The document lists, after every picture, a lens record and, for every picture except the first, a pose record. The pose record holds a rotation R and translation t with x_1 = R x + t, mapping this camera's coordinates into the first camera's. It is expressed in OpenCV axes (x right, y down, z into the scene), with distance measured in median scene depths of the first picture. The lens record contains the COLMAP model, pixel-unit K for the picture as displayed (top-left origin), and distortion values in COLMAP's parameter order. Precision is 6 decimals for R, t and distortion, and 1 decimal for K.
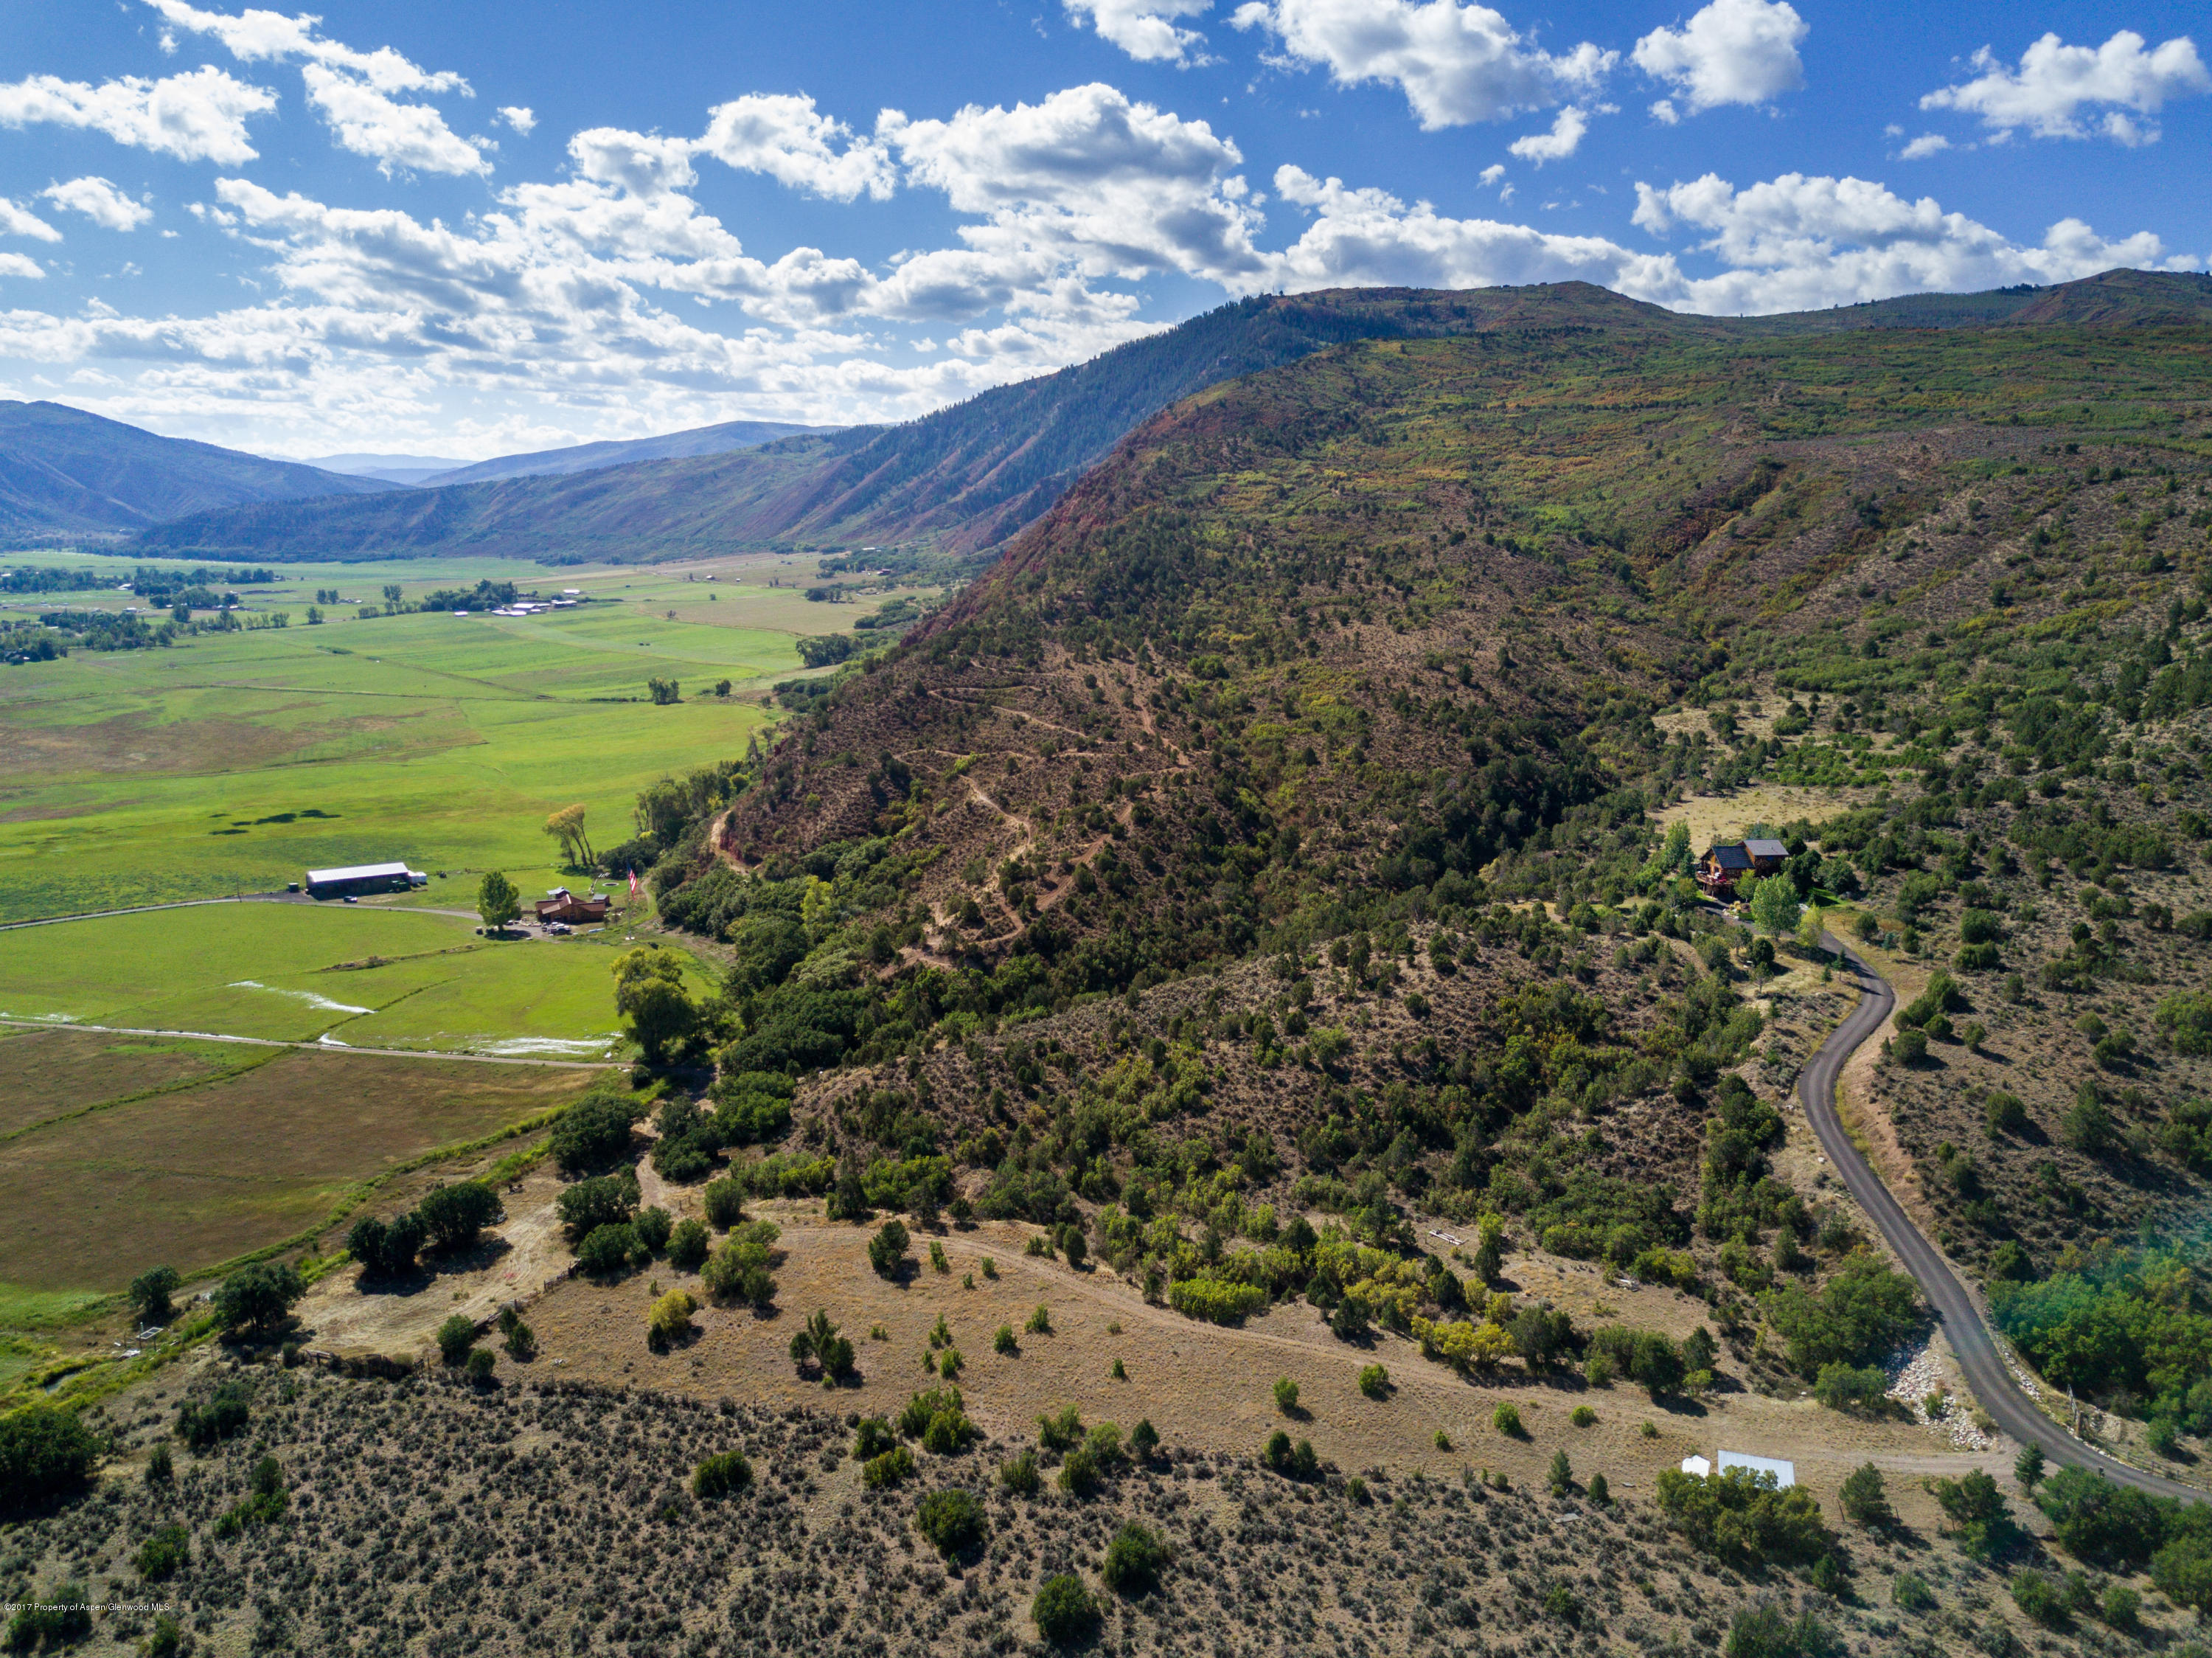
lens RADIAL K [[1705.7, 0, 1073.7], [0, 1705.7, 830.2], [0, 0, 1]] dist [-0.001076, 0.006913]
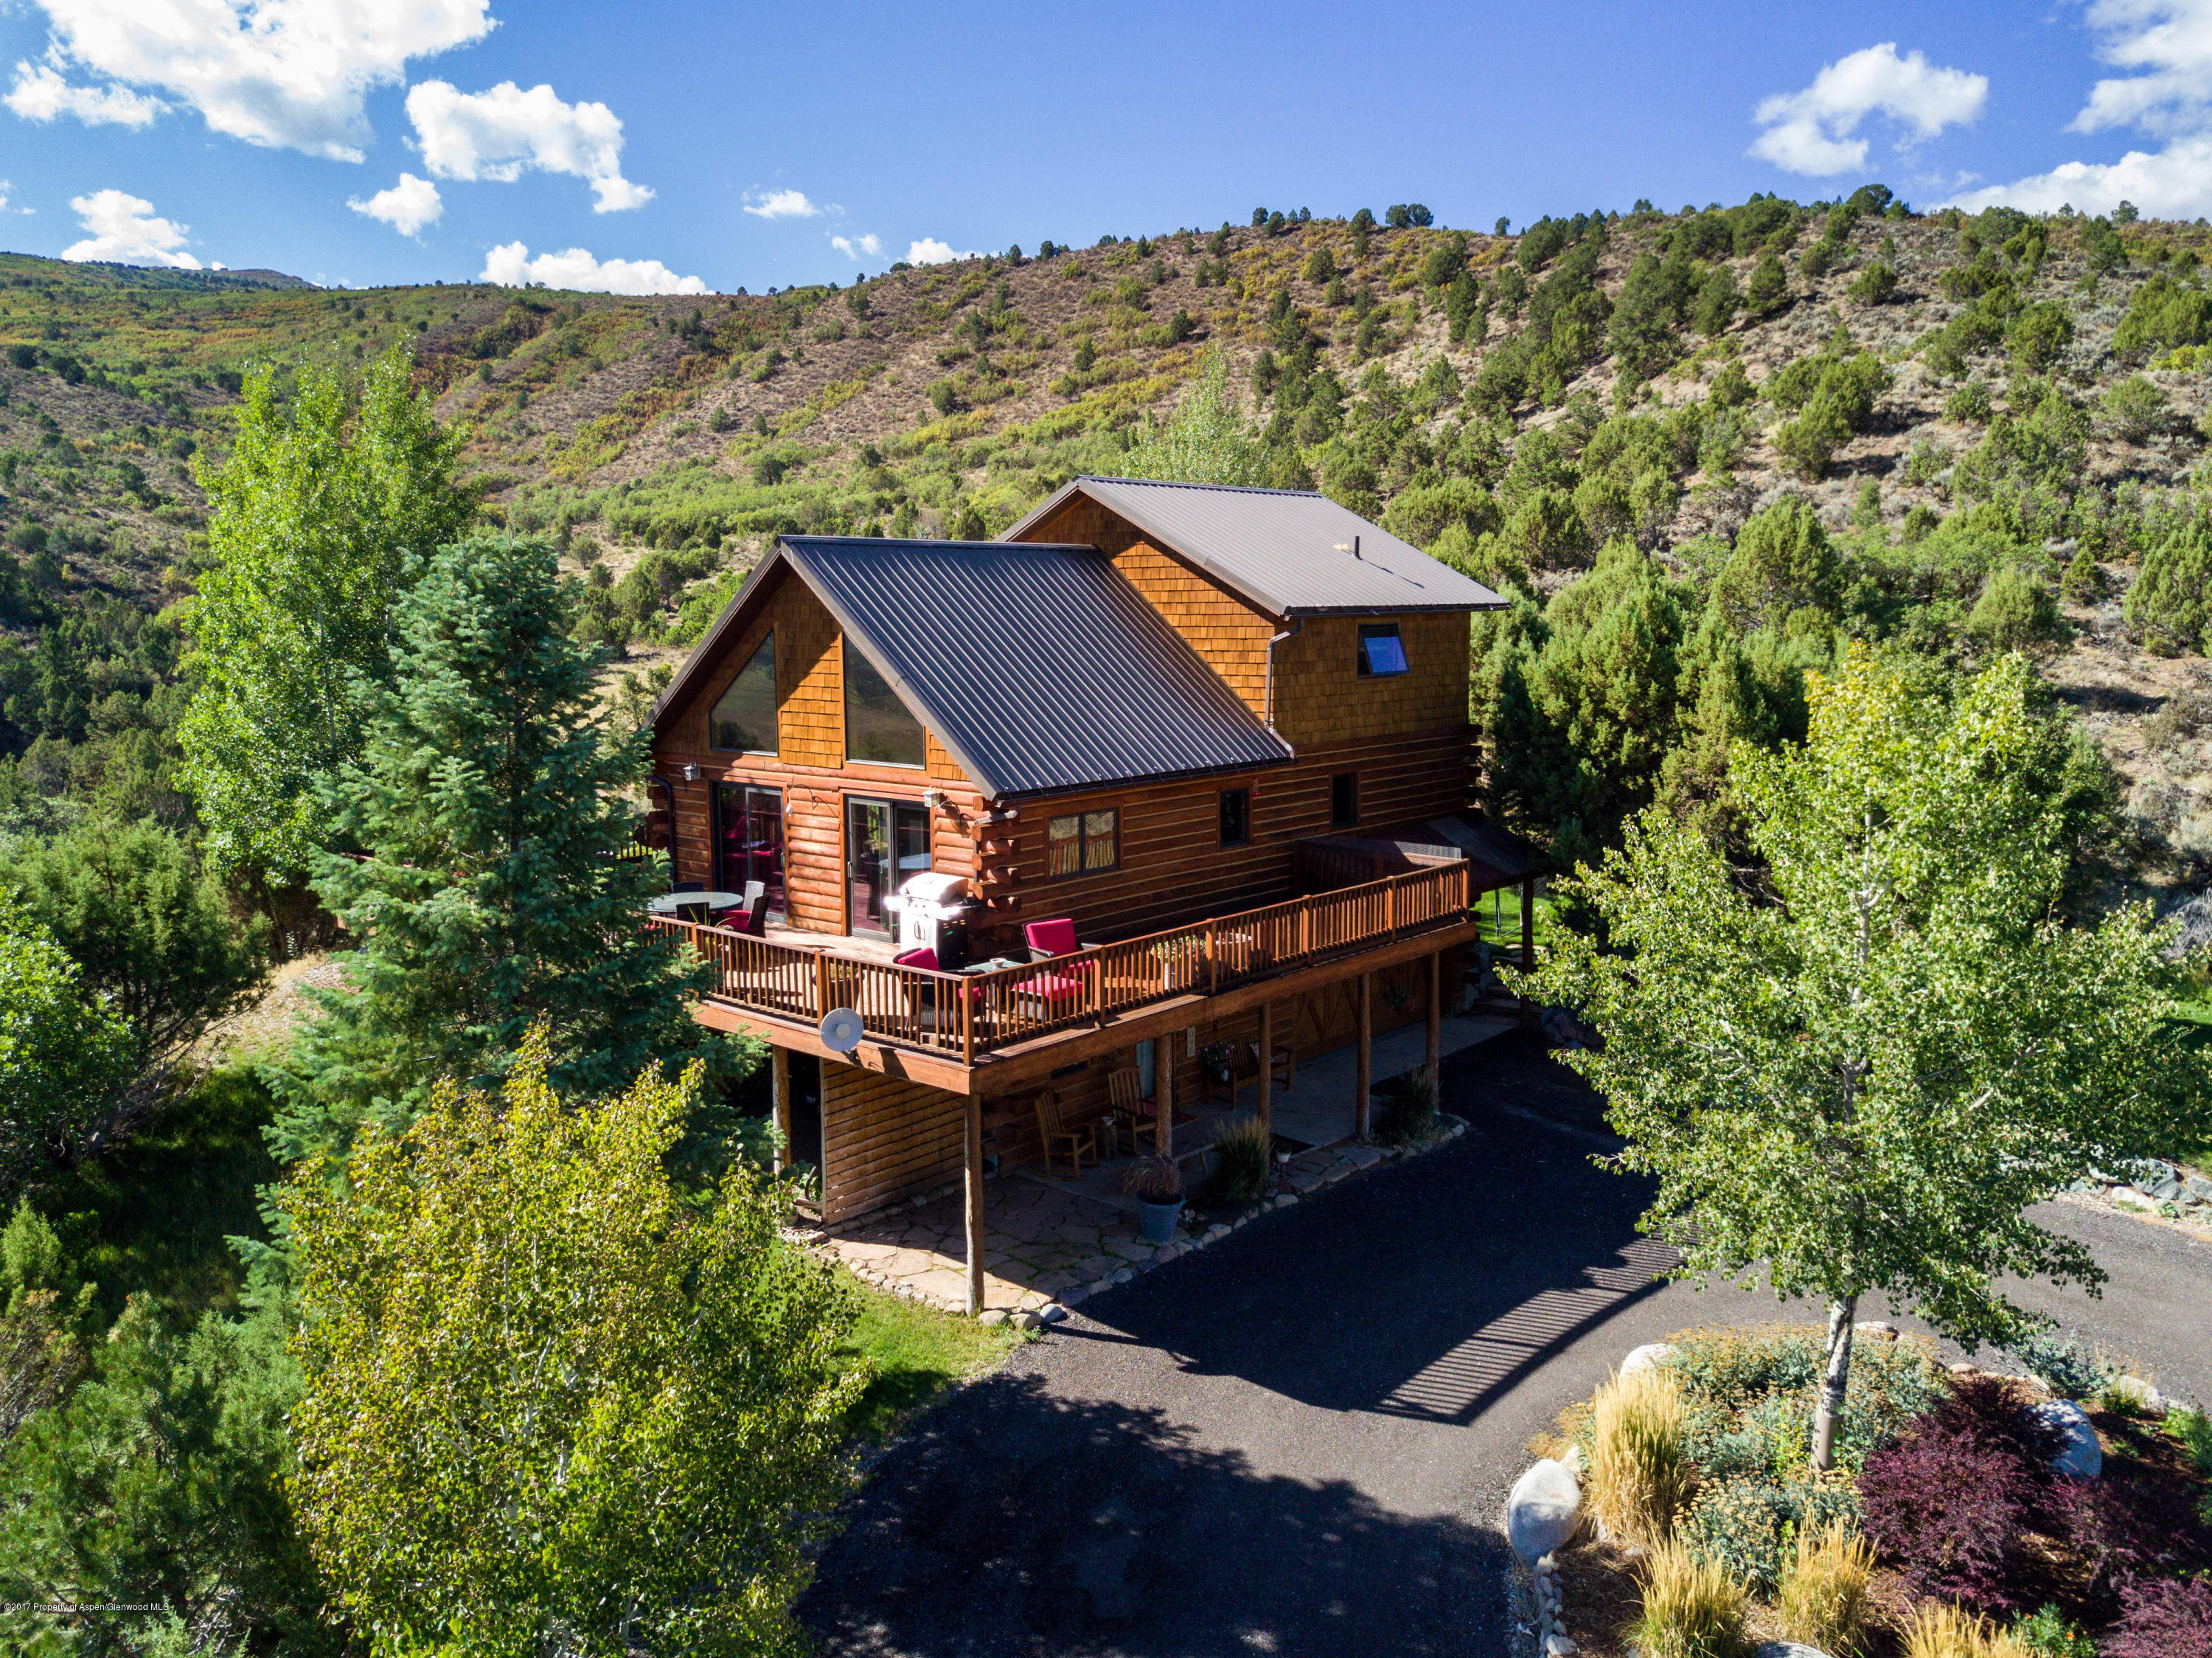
lens RADIAL K [[1734.3, 0, 1098.3], [0, 1734.3, 778.3], [0, 0, 1]] dist [0.004843, 0.006319]
pose [[0.762659, -0.081450, 0.641651, 0.190314], [0.125912, 0.991757, -0.023765, 0.013416], [-0.634426, 0.098916, 0.766628, 0.529924]]
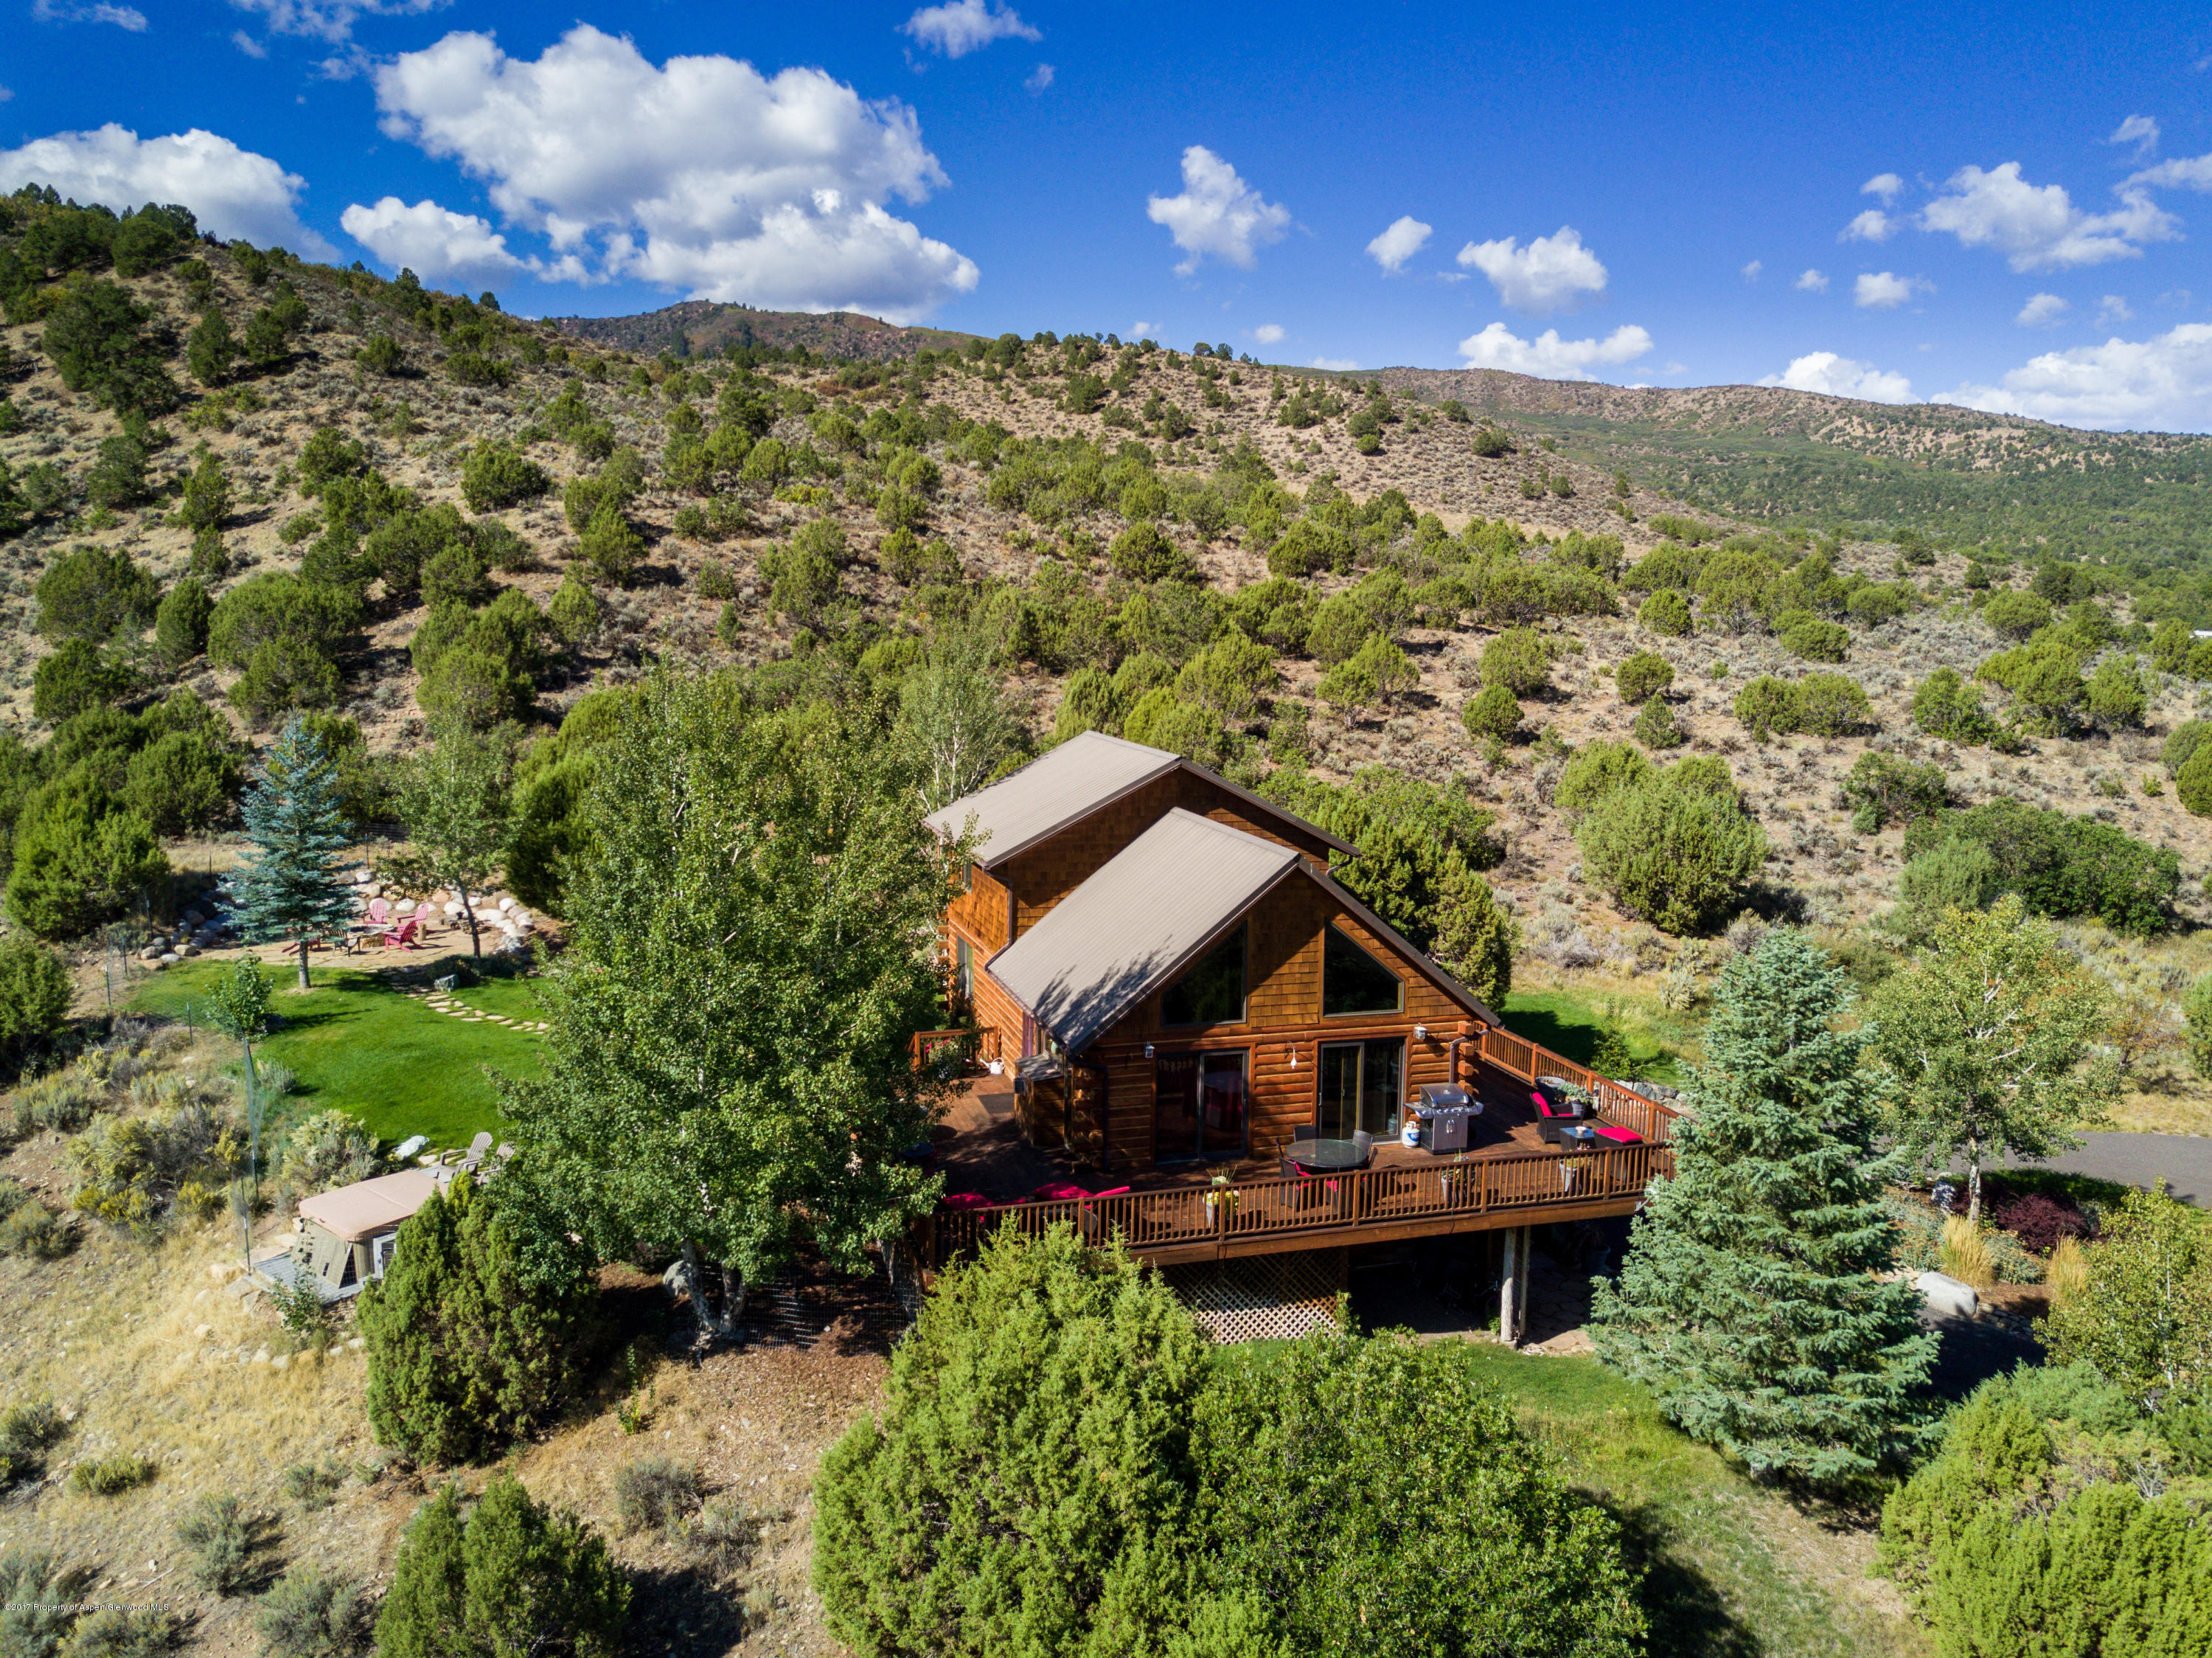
lens RADIAL K [[1705.7, 0, 1073.7], [0, 1705.7, 830.2], [0, 0, 1]] dist [-0.001076, 0.006913]
pose [[-0.135078, -0.152053, 0.979098, 0.159740], [0.161314, 0.971596, 0.173143, -0.006093], [-0.977615, 0.181330, -0.106713, 0.580353]]
